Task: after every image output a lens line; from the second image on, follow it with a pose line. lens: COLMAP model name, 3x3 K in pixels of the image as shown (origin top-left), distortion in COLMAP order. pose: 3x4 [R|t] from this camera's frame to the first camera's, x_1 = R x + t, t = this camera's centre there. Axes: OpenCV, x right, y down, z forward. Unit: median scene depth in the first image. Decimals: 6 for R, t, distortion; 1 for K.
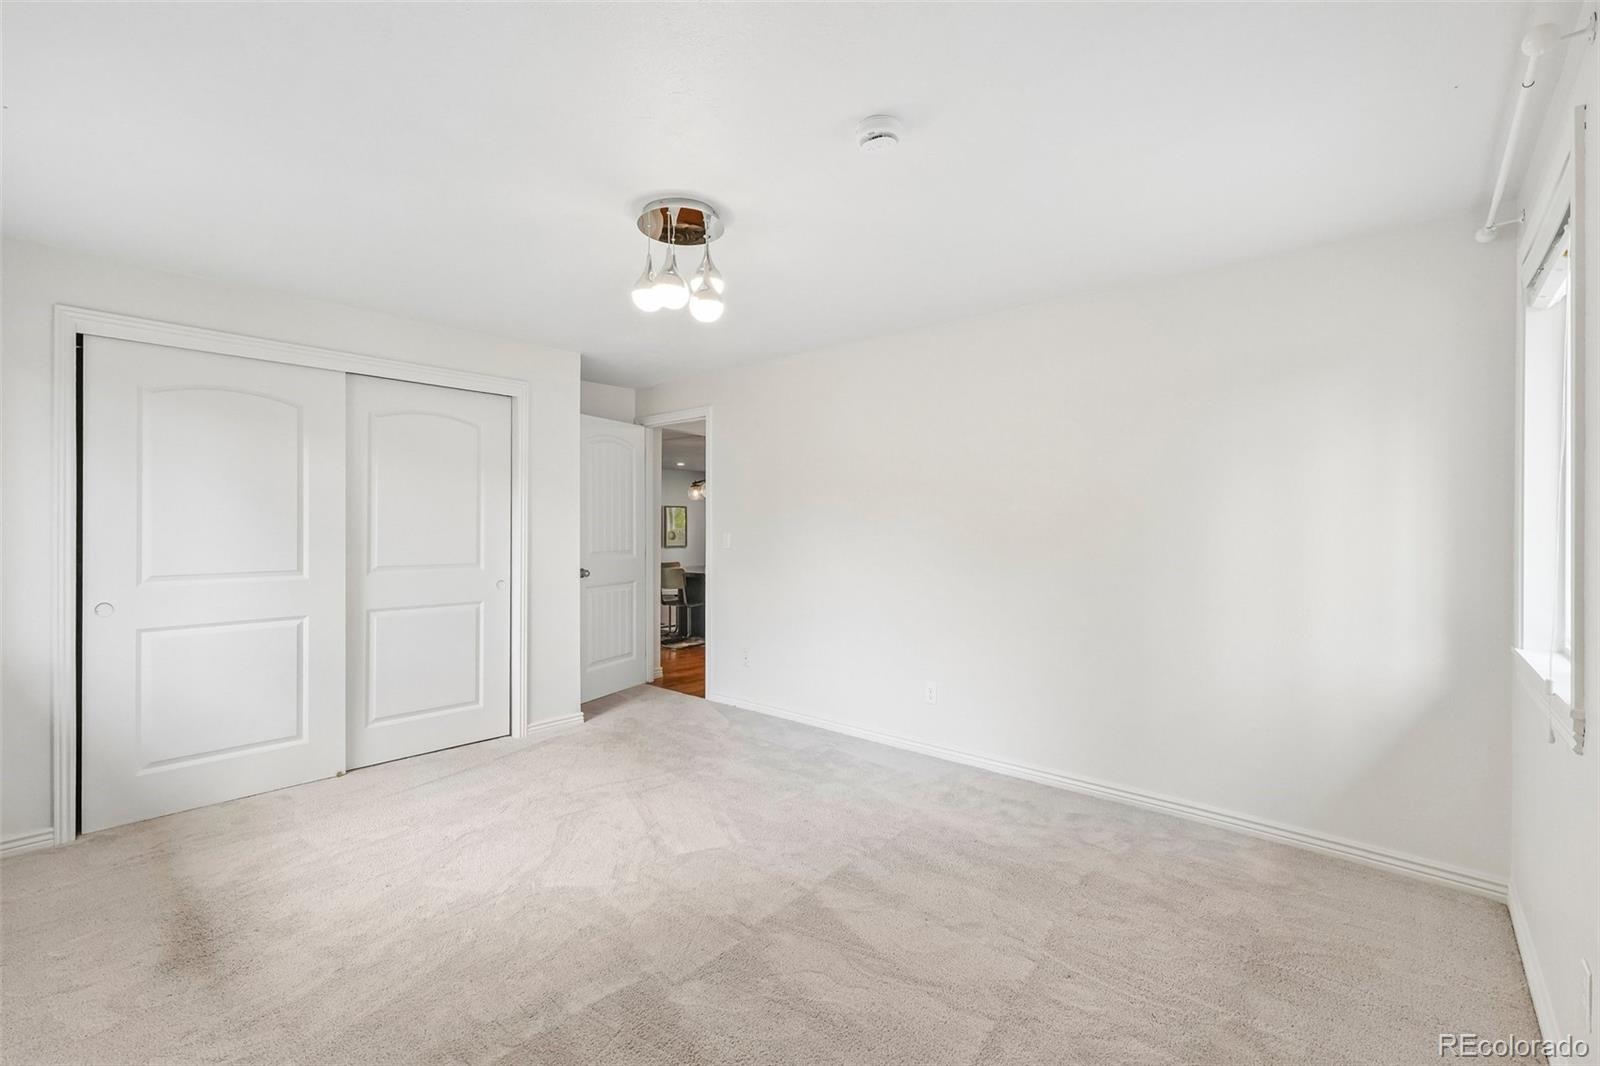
lens RADIAL K [[664.2, 0, 798.1], [0, 664.2, 524.7], [0, 0, 1]] dist [-0.000299, -0.000035]
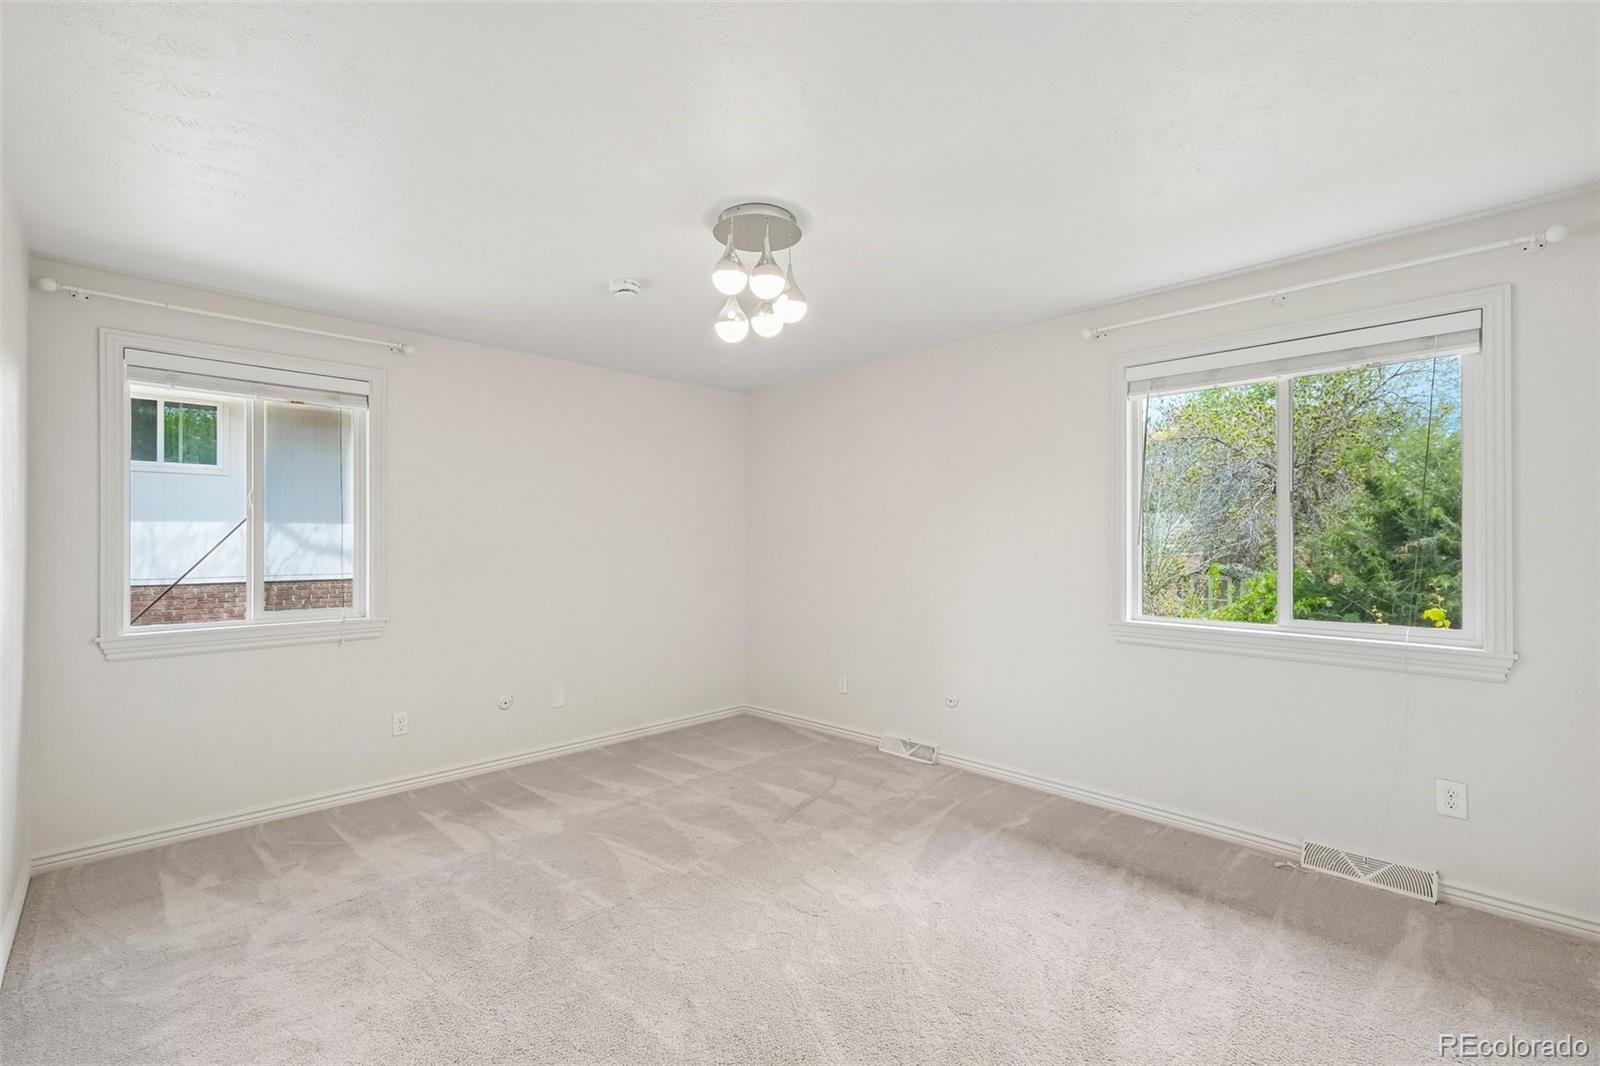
lens RADIAL K [[682.0, 0, 806.3], [0, 682.0, 537.7], [0, 0, 1]] dist [0.003294, 0.000651]
pose [[-0.999852, -0.000778, -0.017196, -0.156062], [-0.000689, 0.999986, -0.005209, 0.000377], [0.017199, -0.005197, -0.999839, 1.333100]]
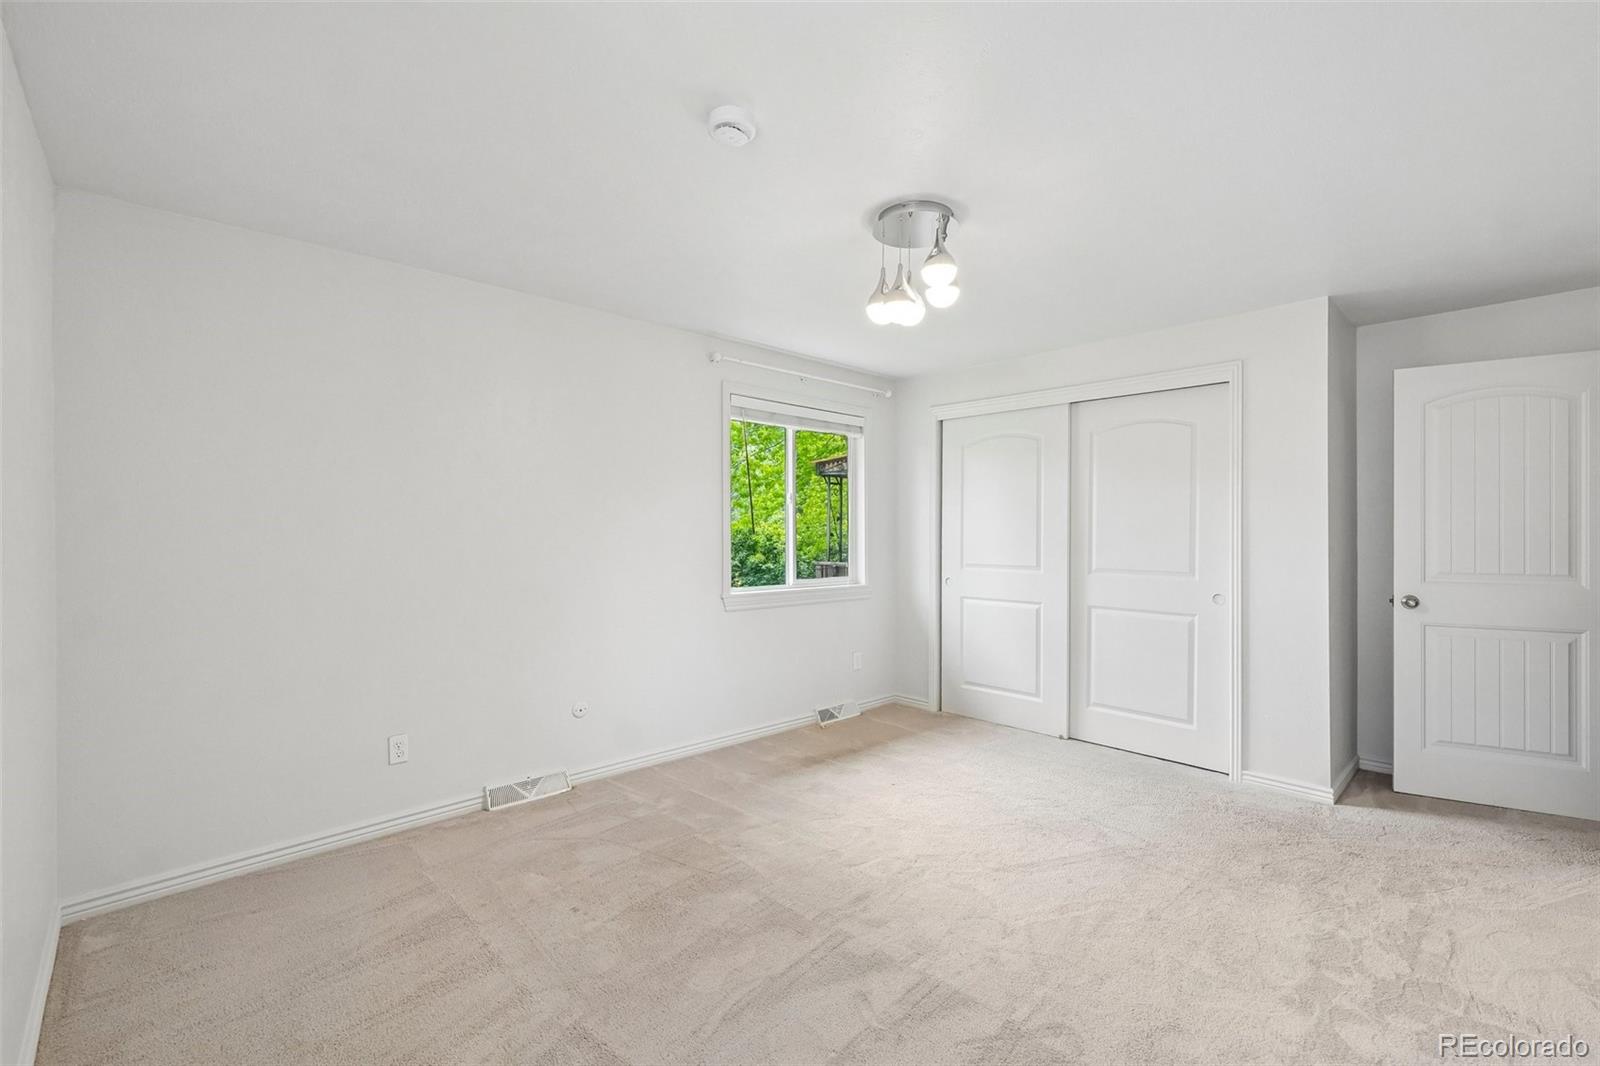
lens RADIAL K [[682.0, 0, 806.3], [0, 682.0, 537.7], [0, 0, 1]] dist [0.003294, 0.000651]
pose [[-0.042880, 0.006938, -0.999056, 0.568407], [0.000557, 0.999976, 0.006921, 0.003228], [0.999080, -0.000259, -0.042883, 0.587905]]
